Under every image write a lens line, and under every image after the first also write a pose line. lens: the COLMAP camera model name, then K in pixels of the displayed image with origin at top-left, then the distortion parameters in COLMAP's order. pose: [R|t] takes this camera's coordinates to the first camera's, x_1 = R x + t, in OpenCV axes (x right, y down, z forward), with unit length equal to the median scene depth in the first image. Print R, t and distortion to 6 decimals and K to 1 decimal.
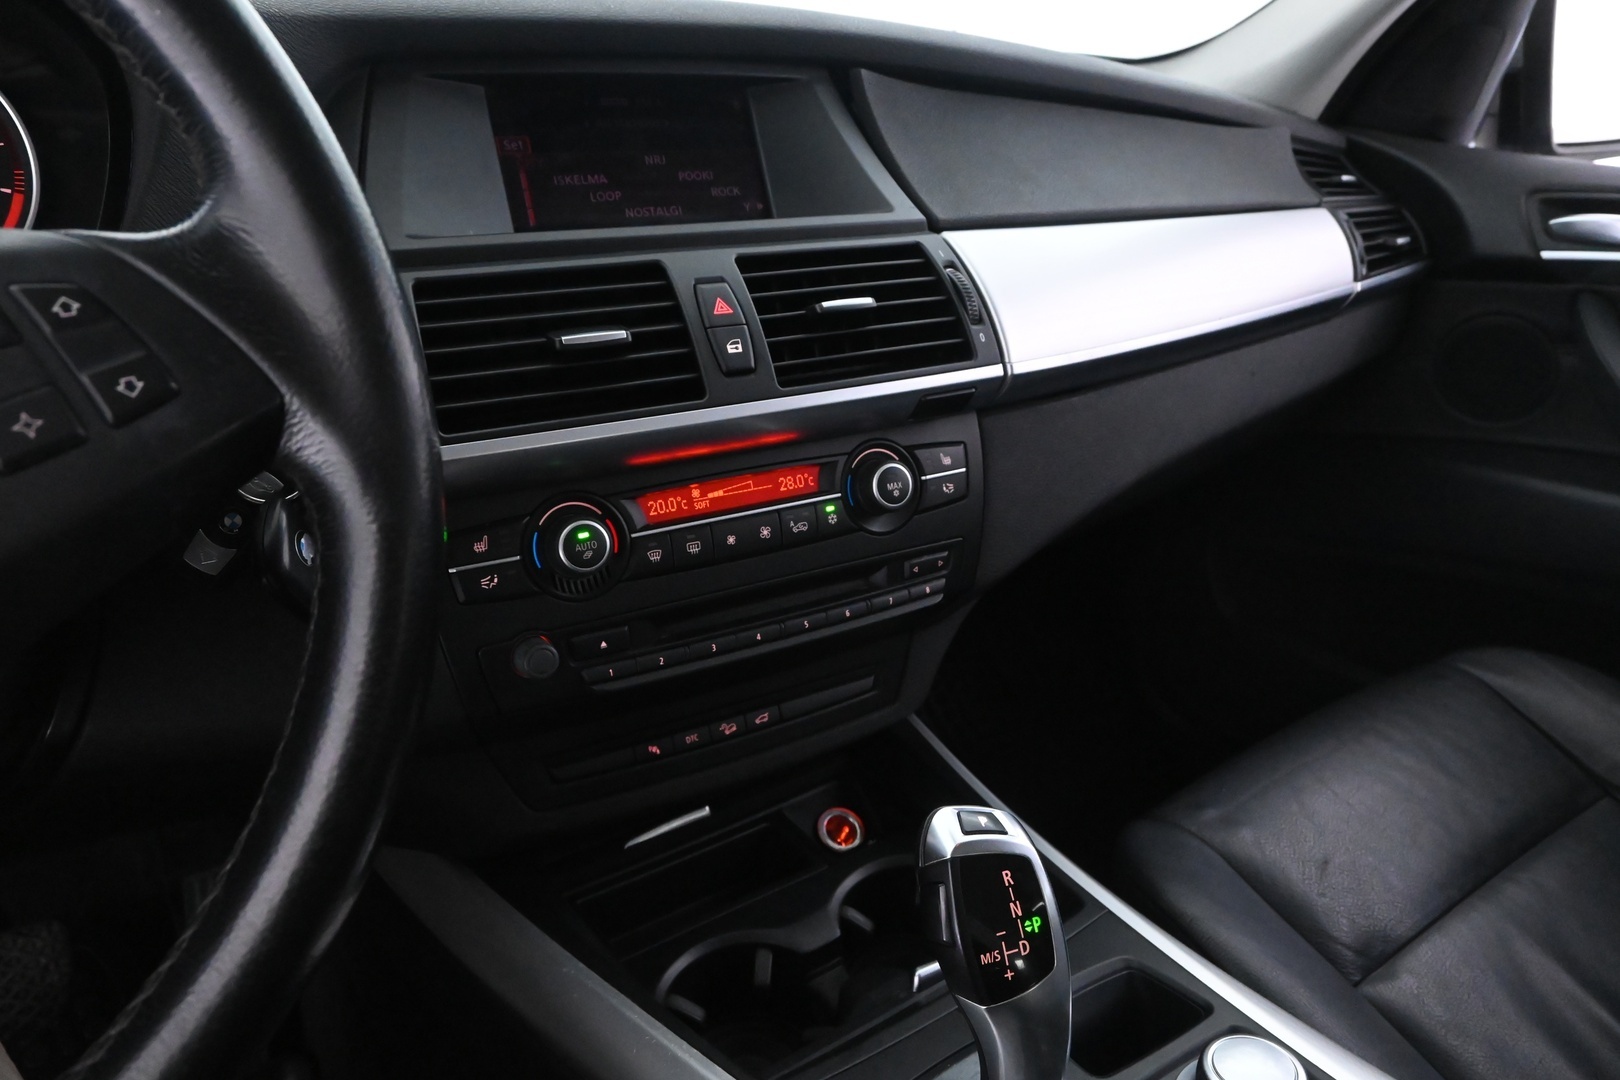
lens RADIAL K [[1093.5, 0, 804.8], [0, 1093.5, 550.3], [0, 0, 1]] dist [-0.006993, 0.002243]
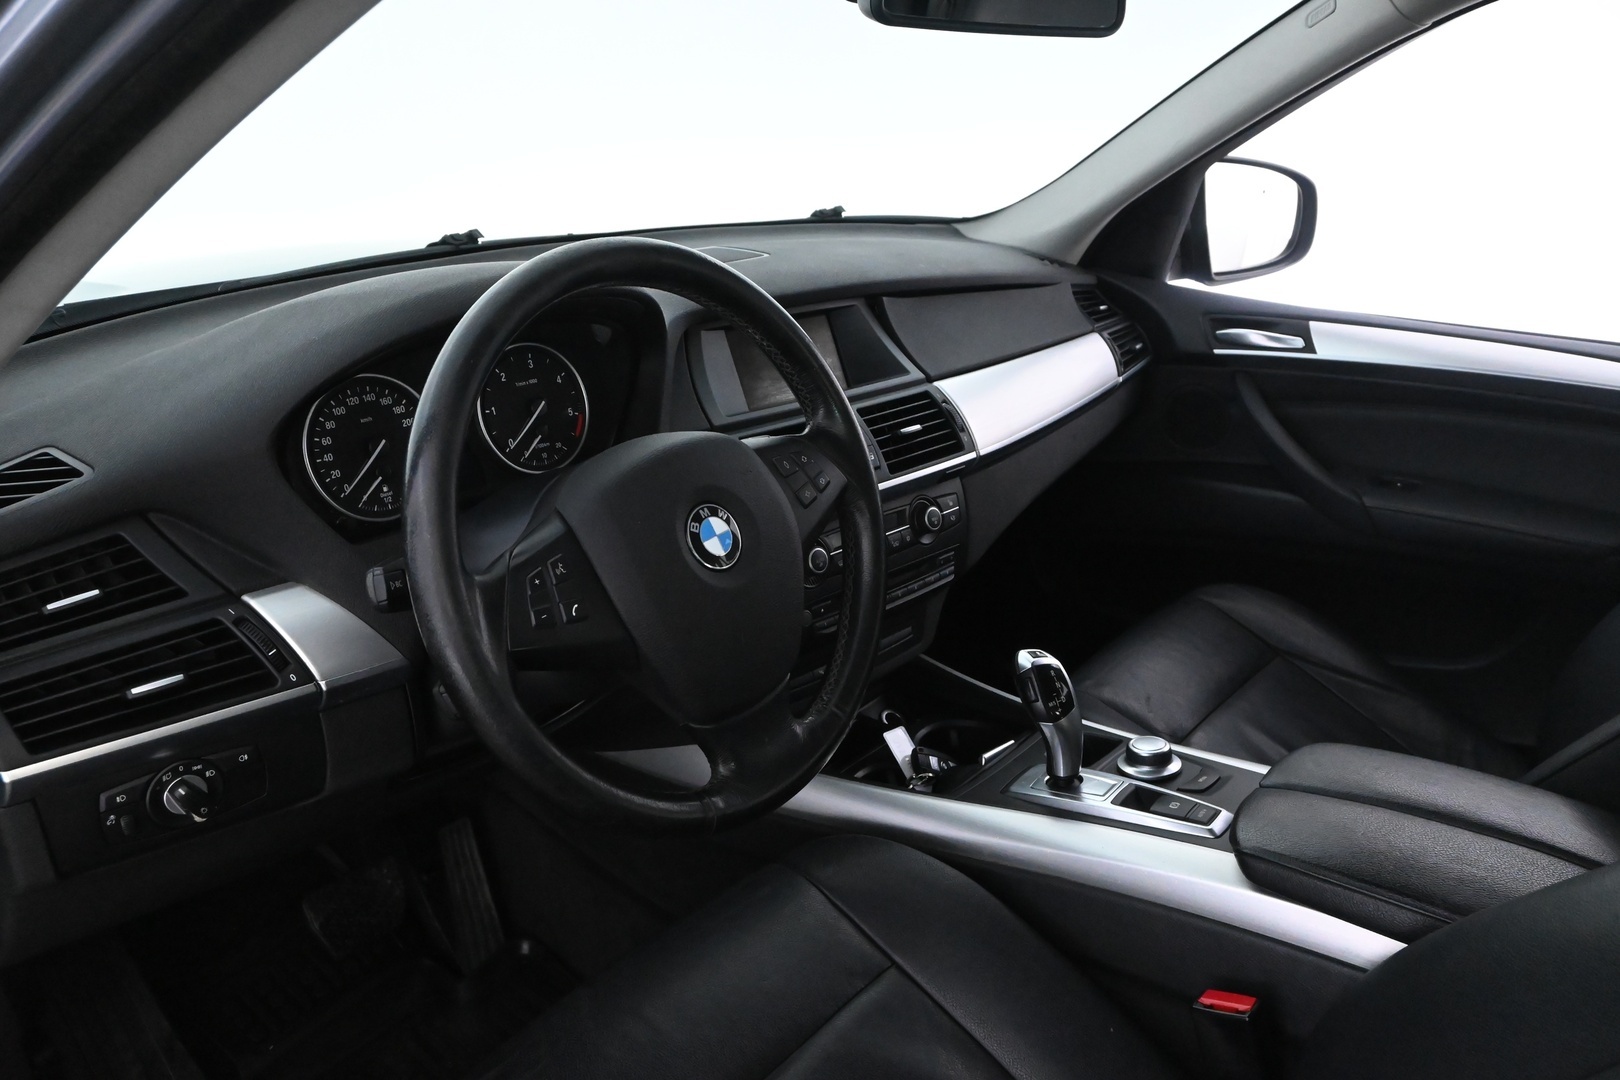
lens RADIAL K [[1315.1, 0, 811.1], [0, 1315.1, 532.8], [0, 0, 1]] dist [0.015839, 0.004216]
pose [[0.957336, -0.085518, 0.276032, -0.742452], [0.098275, 0.994622, -0.032690, 0.019935], [-0.271752, 0.058422, 0.960592, -1.130256]]
